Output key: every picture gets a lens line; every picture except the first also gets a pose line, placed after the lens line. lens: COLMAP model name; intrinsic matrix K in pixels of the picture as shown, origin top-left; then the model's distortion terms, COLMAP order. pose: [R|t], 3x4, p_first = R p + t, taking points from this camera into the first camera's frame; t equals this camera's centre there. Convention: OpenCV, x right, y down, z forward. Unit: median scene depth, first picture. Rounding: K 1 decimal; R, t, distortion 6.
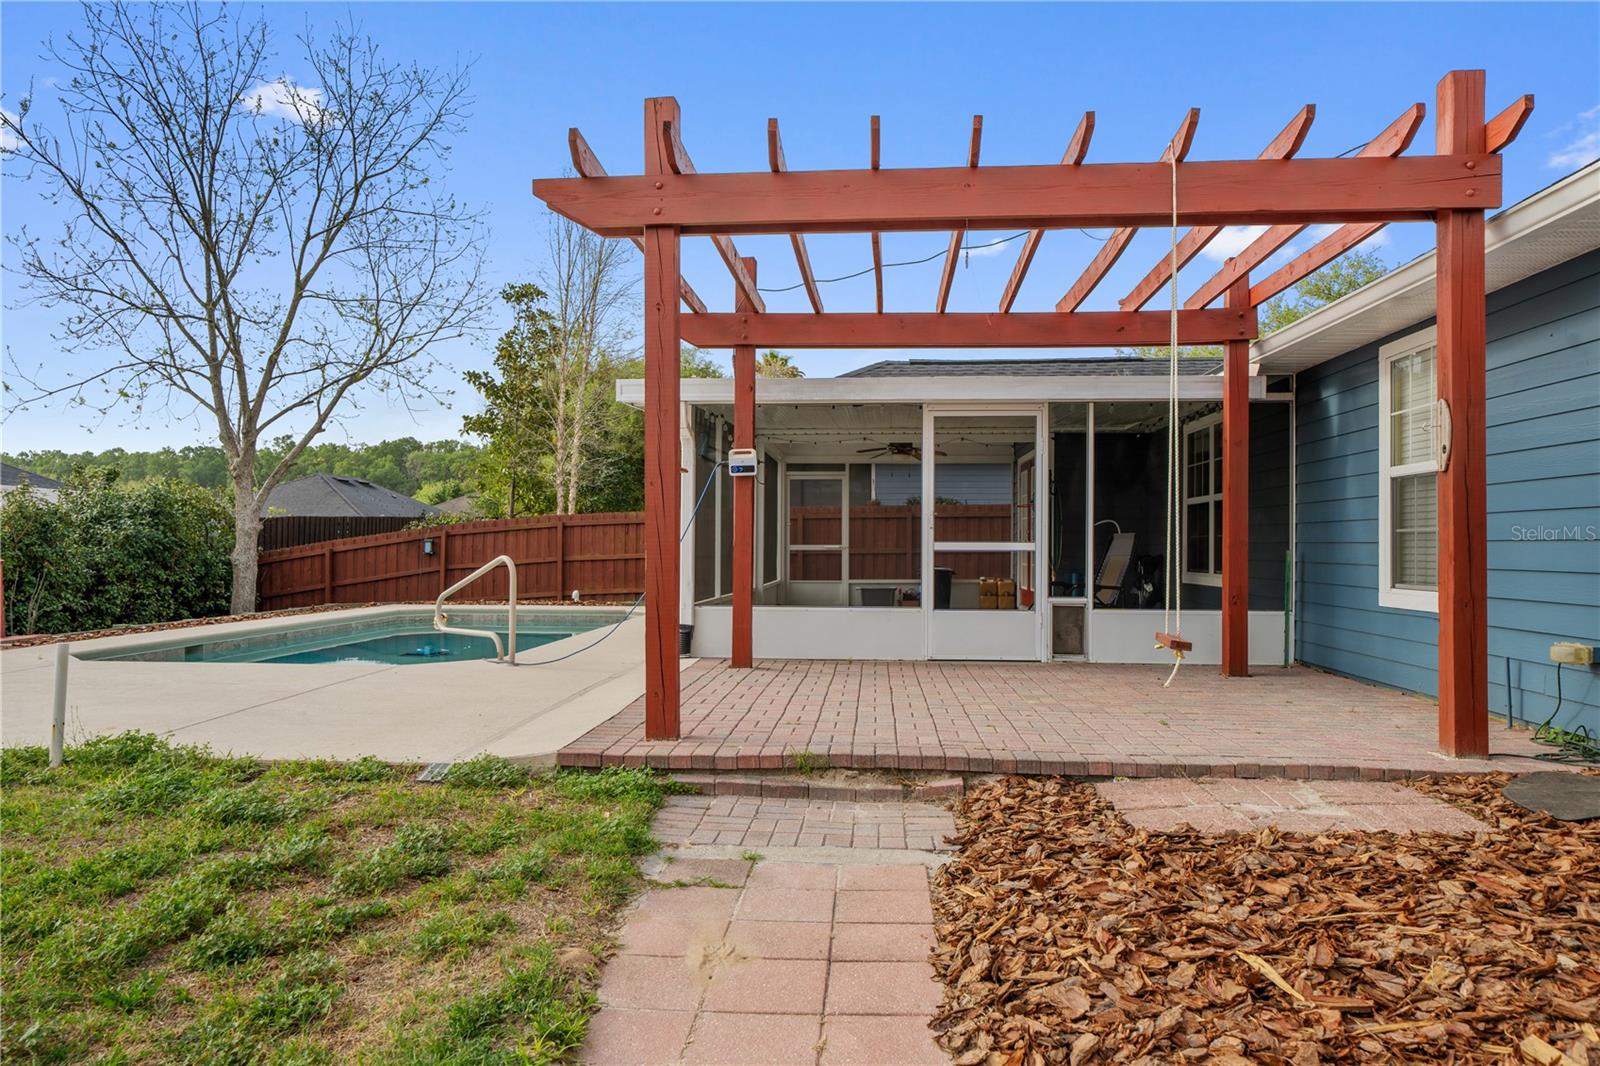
lens RADIAL K [[1079.4, 0, 800.0], [0, 1079.4, 533.0], [0, 0, 1]] dist [0.004420, 0.002920]
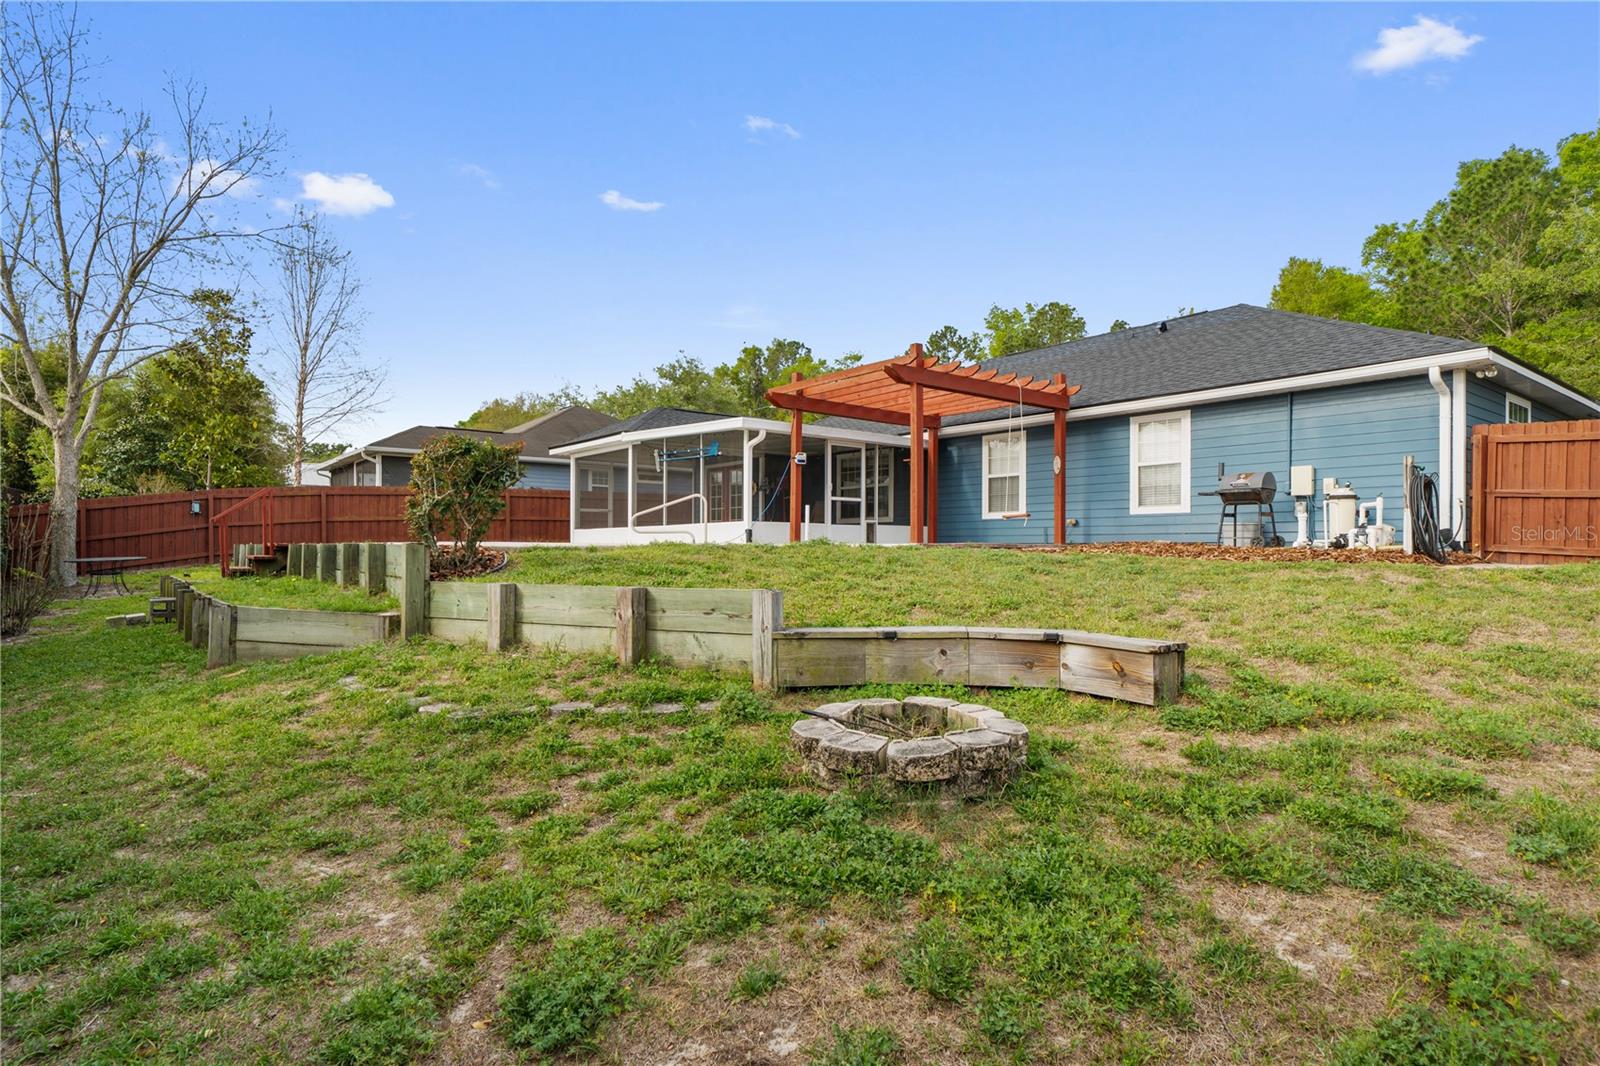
lens RADIAL K [[884.5, 0, 800.0], [0, 884.5, 533.0], [0, 0, 1]] dist [0.001163, -0.000164]
pose [[0.734723, 0.013374, 0.678235, -0.570600], [-0.008520, 0.999909, -0.010487, 0.050446], [-0.678313, 0.001926, 0.734770, -0.186682]]
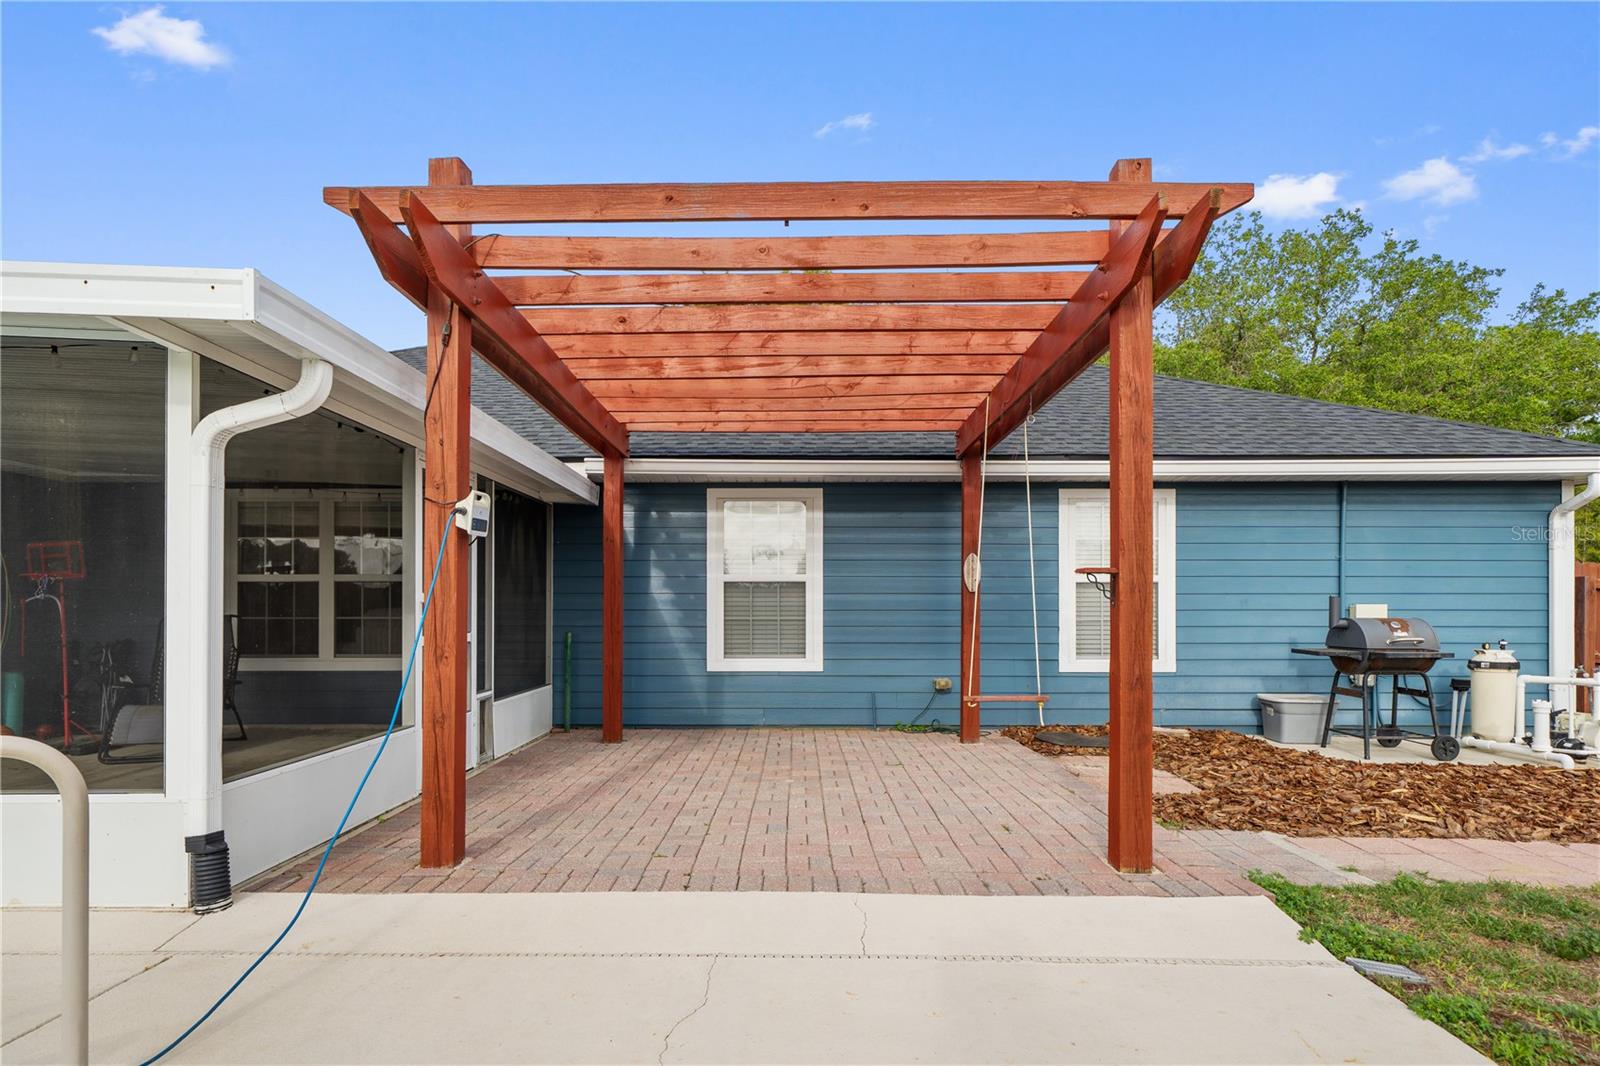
lens RADIAL K [[884.5, 0, 800.0], [0, 884.5, 533.0], [0, 0, 1]] dist [0.001163, -0.000164]
pose [[-0.074530, 0.088903, 0.993248, -0.226967], [-0.013786, 0.995831, -0.090169, -0.003140], [-0.997123, -0.020413, -0.072993, 0.349714]]
